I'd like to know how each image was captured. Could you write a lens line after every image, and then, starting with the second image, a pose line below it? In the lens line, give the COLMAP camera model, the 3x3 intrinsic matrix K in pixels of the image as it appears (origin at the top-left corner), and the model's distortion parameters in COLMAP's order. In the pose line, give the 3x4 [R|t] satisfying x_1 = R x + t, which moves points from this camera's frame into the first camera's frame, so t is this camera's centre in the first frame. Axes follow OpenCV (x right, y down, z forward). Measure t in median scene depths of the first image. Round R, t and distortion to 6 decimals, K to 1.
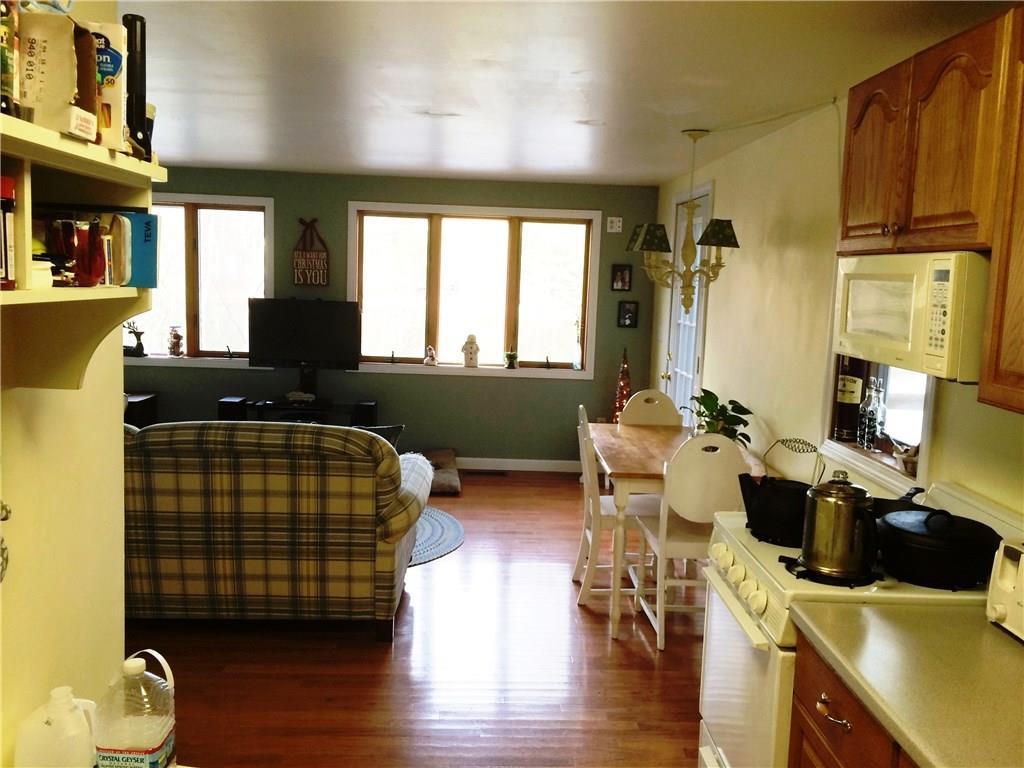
lens RADIAL K [[876.0, 0, 507.8], [0, 876.0, 380.8], [0, 0, 1]] dist [0.066345, -0.047021]
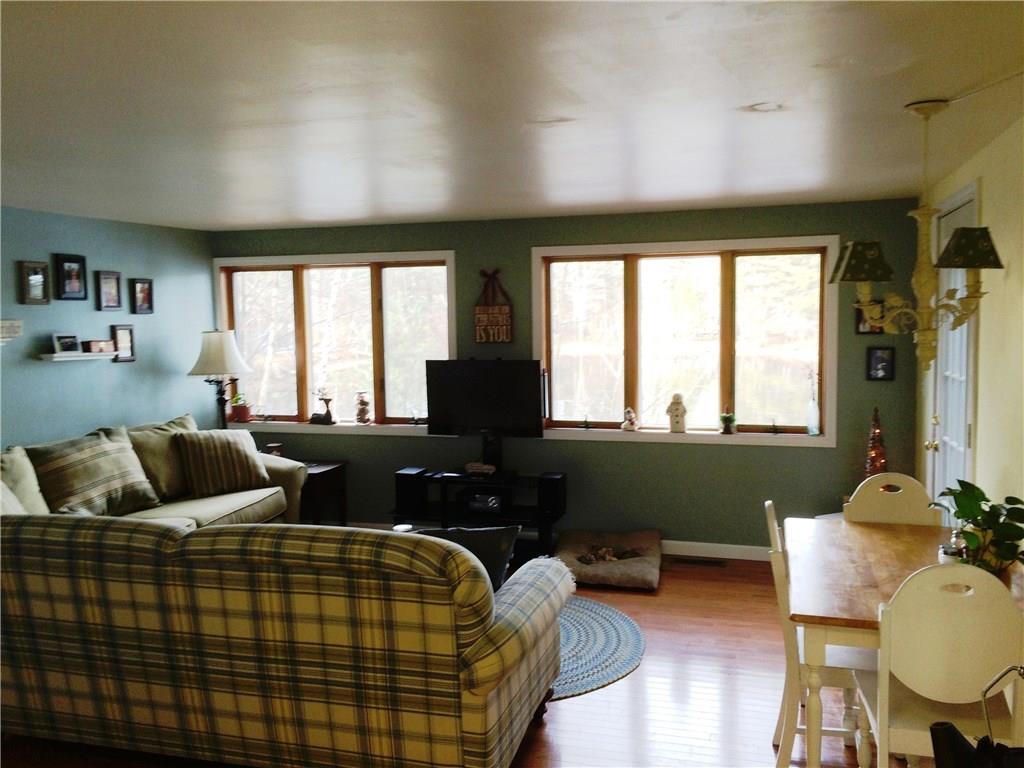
lens RADIAL K [[876.0, 0, 511.6], [0, 876.0, 381.4], [0, 0, 1]] dist [0.066345, -0.047021]
pose [[0.950670, -0.025120, -0.309184, 0.075396], [0.008613, 0.998469, -0.054641, -0.022038], [0.310083, 0.049282, 0.949431, 0.169677]]
